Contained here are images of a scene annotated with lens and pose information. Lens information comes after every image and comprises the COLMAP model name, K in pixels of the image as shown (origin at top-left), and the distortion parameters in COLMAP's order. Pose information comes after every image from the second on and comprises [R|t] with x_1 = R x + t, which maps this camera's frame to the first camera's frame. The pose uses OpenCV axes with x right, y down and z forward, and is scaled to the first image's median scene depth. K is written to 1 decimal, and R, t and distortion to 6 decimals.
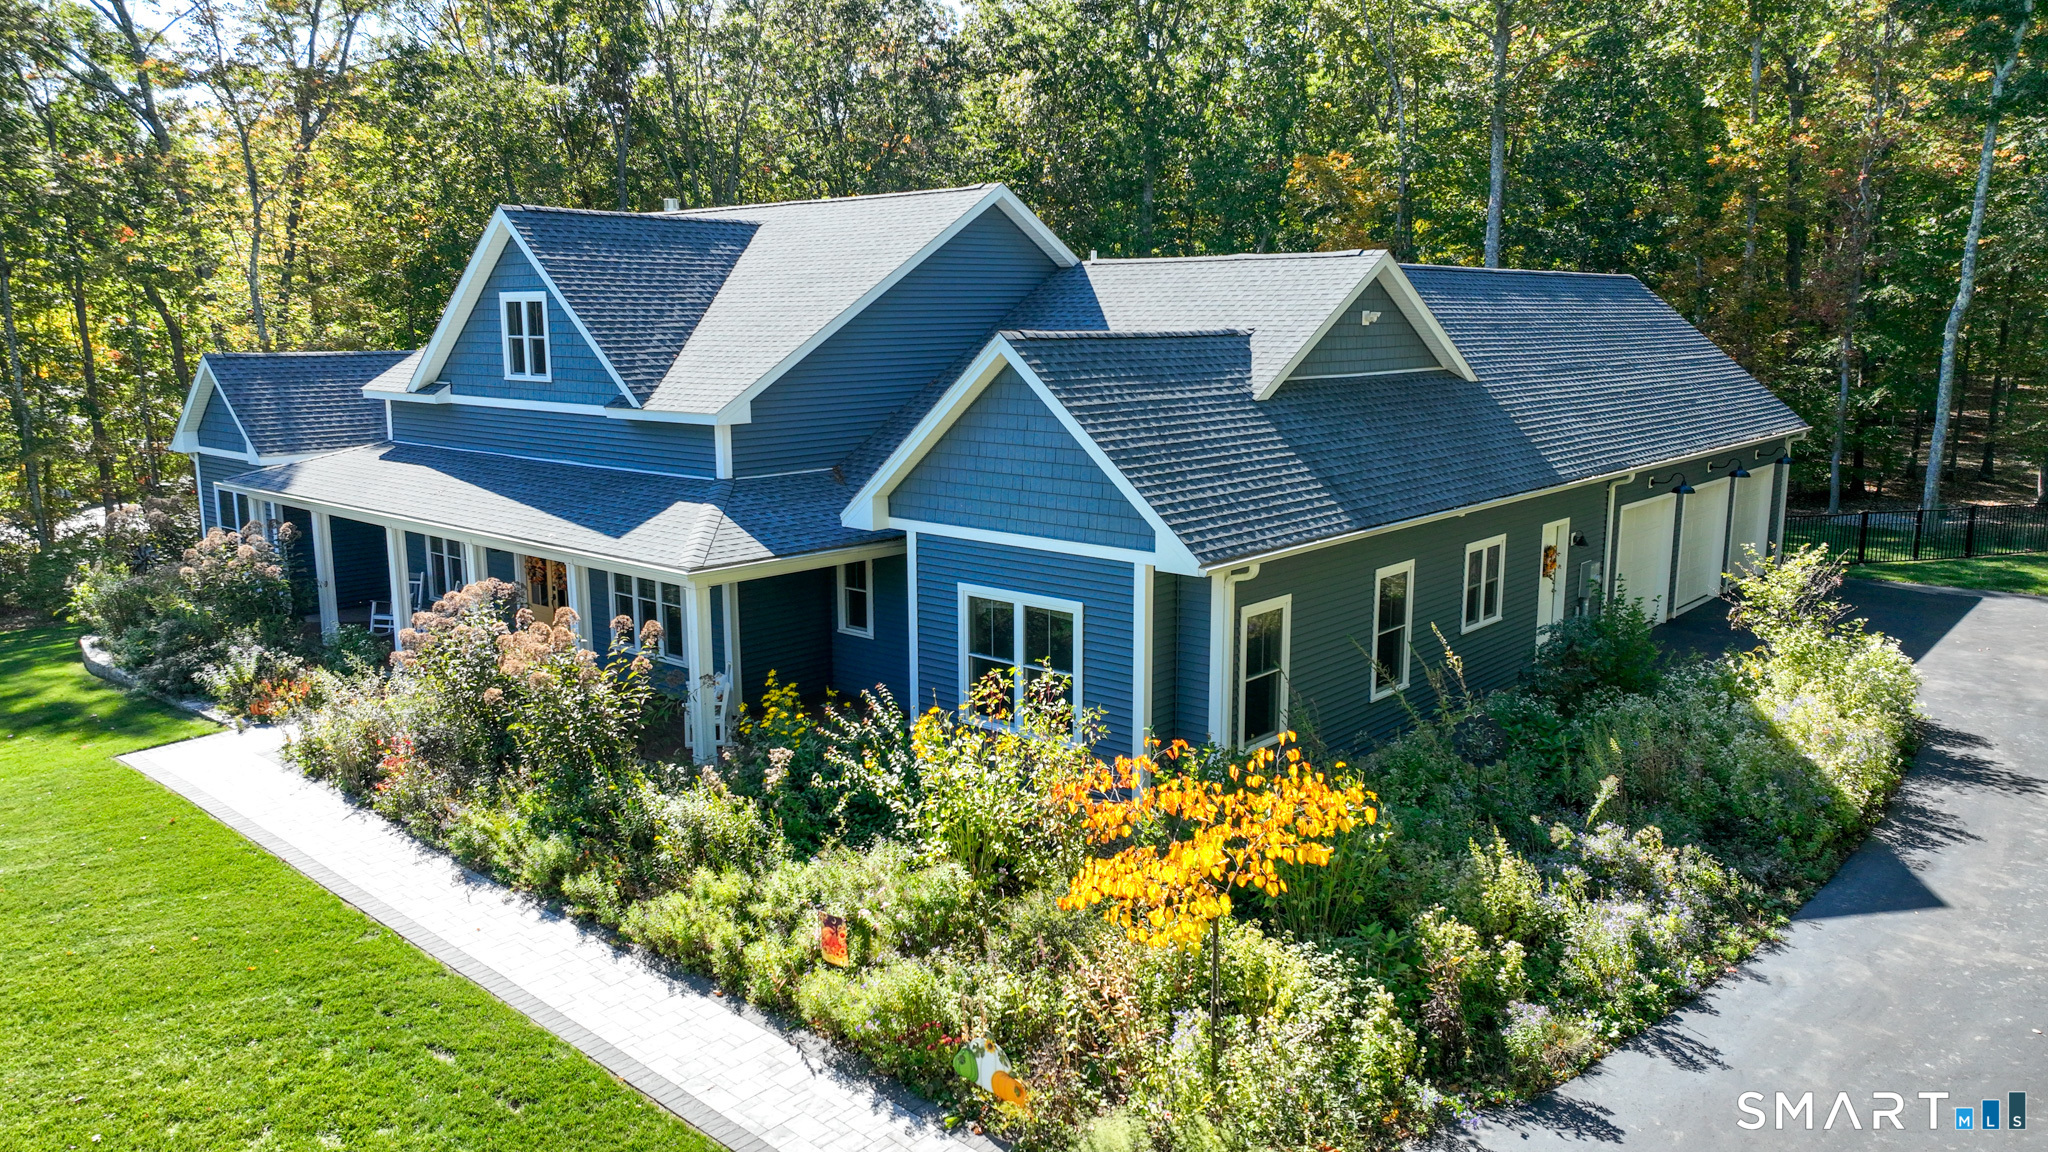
lens RADIAL K [[1443.3, 0, 1024.0], [0, 1443.3, 576.0], [0, 0, 1]] dist [0.003274, 0.000663]
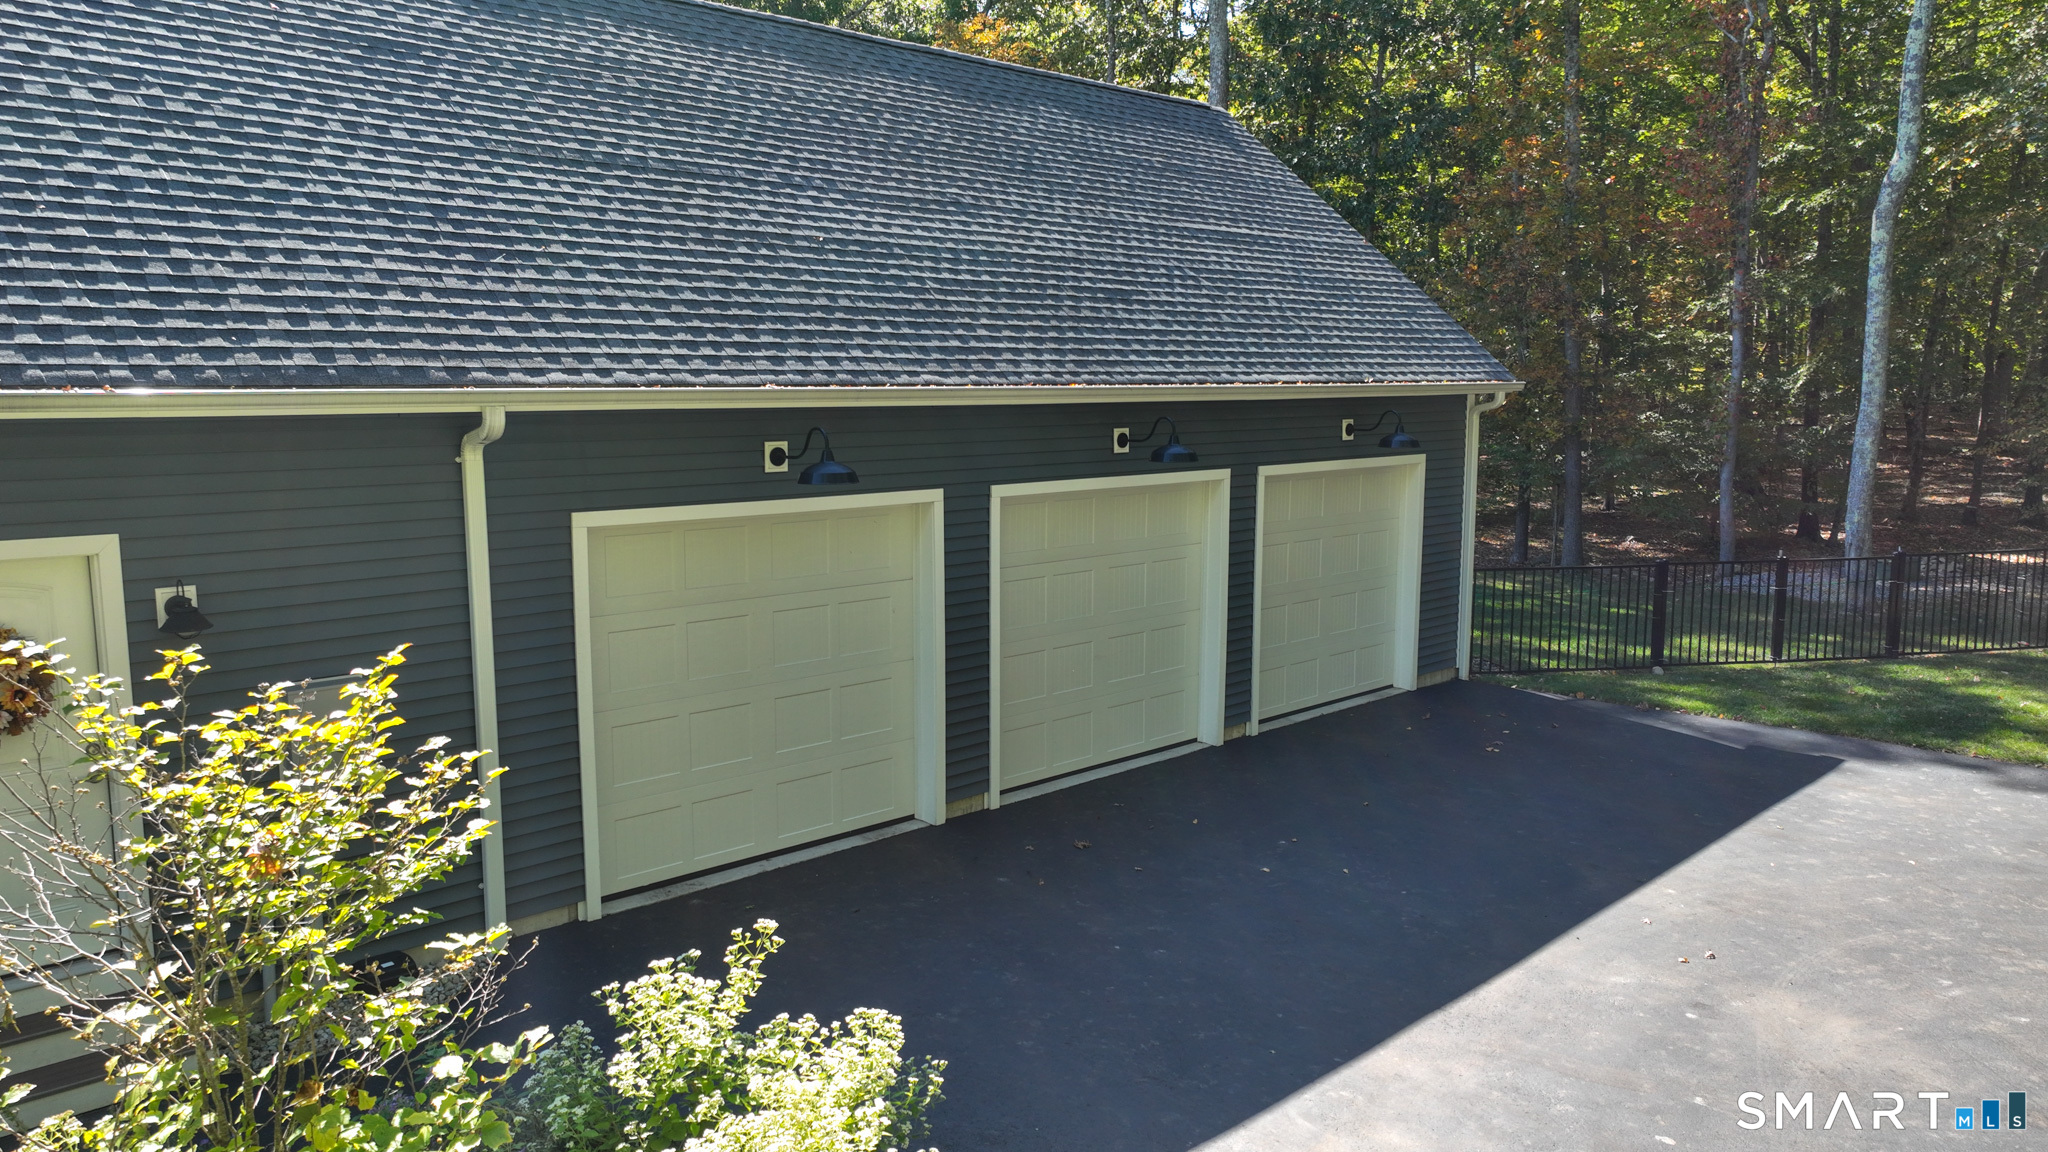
lens RADIAL K [[1443.3, 0, 1024.0], [0, 1443.3, 576.0], [0, 0, 1]] dist [0.003274, 0.000663]
pose [[0.997077, 0.017306, -0.074422, 0.415246], [-0.021124, 0.998484, -0.050826, -0.010079], [0.073430, 0.052250, 0.995931, 0.518920]]
